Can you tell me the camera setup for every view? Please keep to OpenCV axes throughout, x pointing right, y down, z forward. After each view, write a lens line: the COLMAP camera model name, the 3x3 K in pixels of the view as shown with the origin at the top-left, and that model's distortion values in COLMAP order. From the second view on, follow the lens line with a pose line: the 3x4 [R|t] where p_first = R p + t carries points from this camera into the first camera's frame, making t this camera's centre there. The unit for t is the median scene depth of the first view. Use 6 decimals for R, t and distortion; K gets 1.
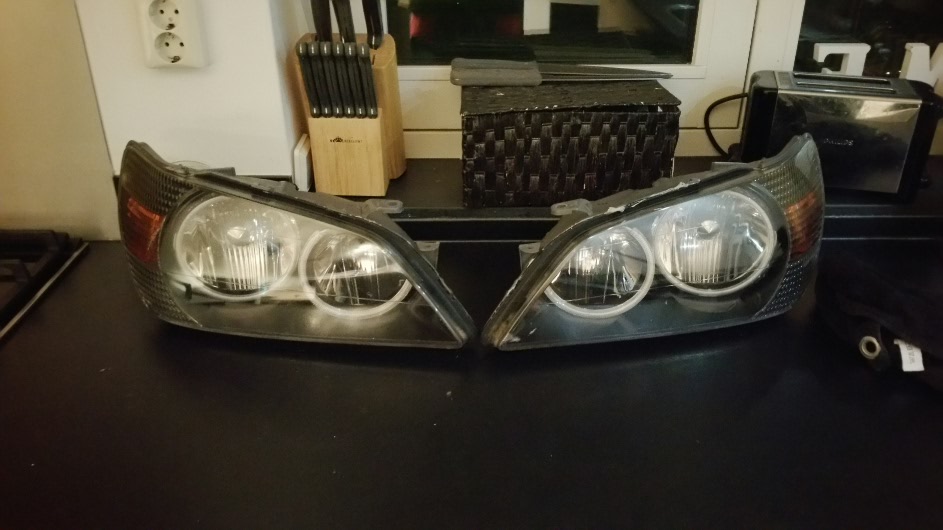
lens RADIAL K [[775.8, 0, 473.8], [0, 775.8, 267.7], [0, 0, 1]] dist [0.154550, -0.357241]
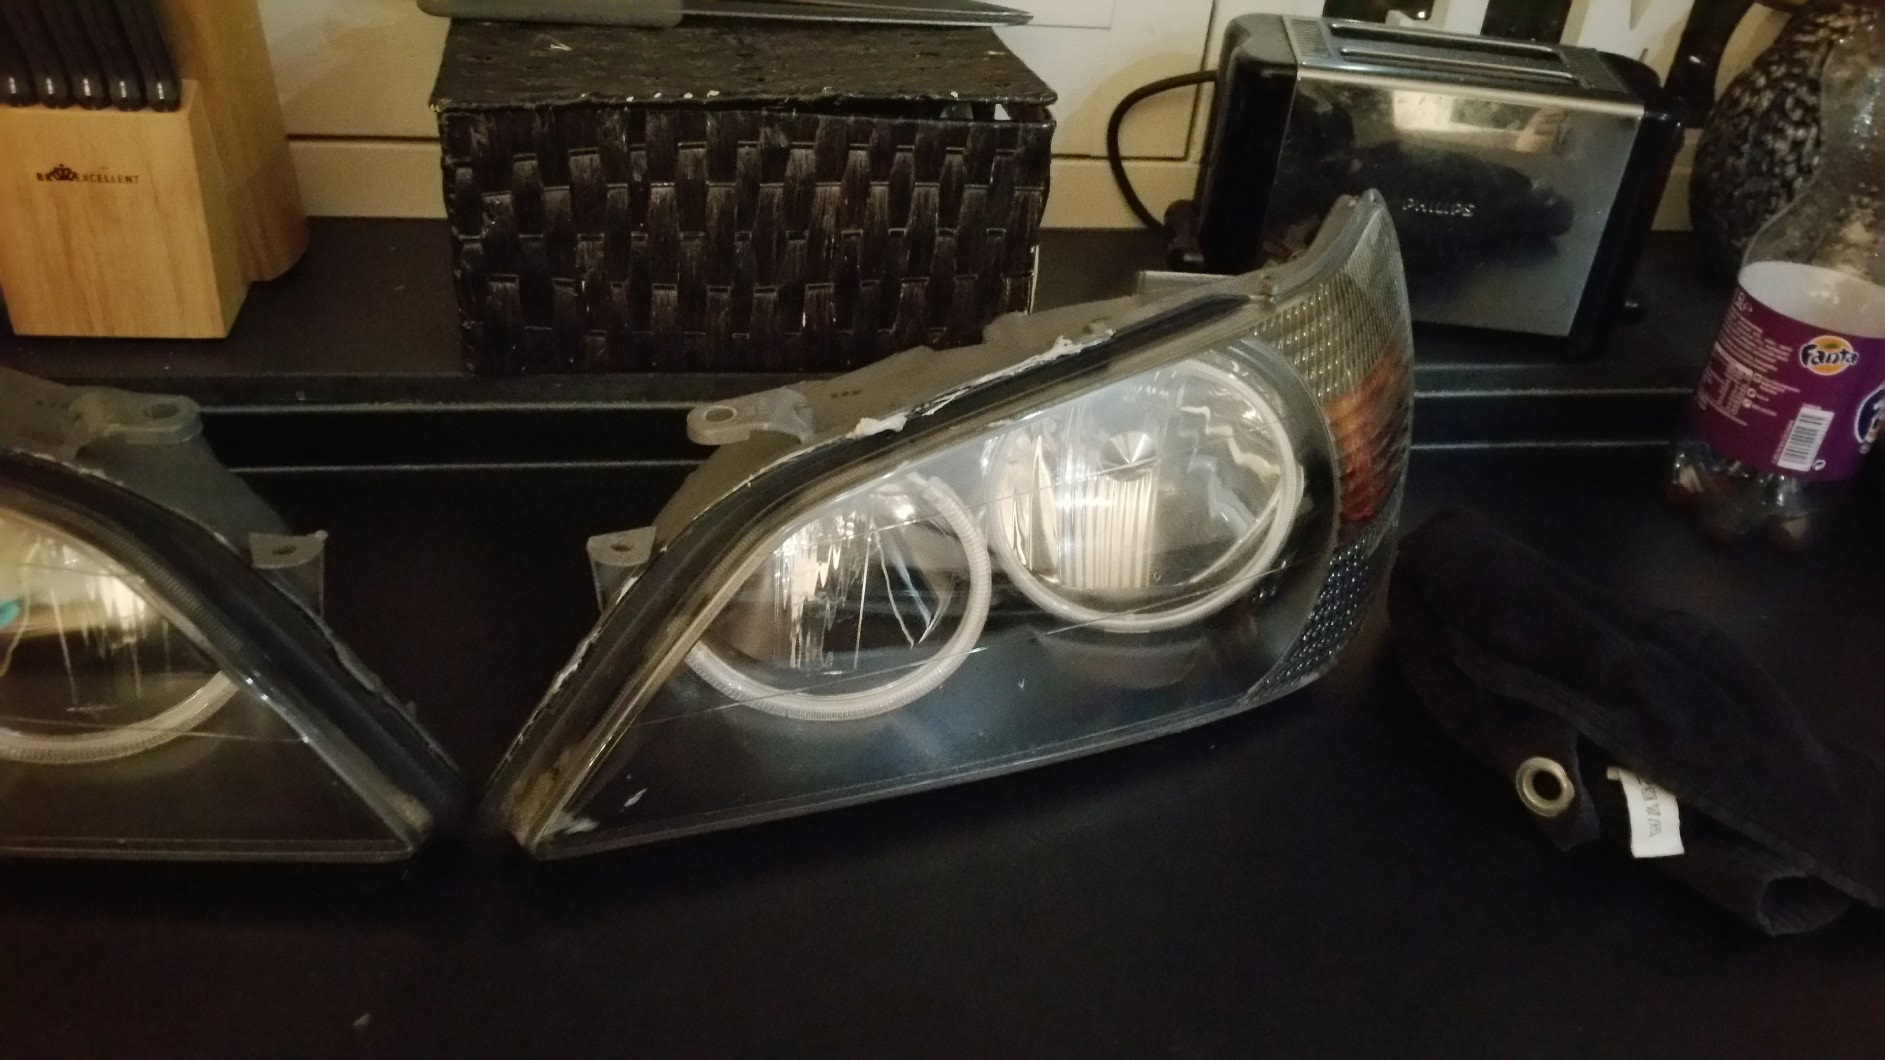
lens RADIAL K [[1550.8, 0, 947.1], [0, 1550.8, 535.4], [0, 0, 1]] dist [0.154550, -0.357241]
pose [[0.979672, -0.023602, 0.199212, 0.061392], [0.004796, 0.995526, 0.094362, -0.074271], [-0.200547, -0.091489, 0.975403, 0.270708]]
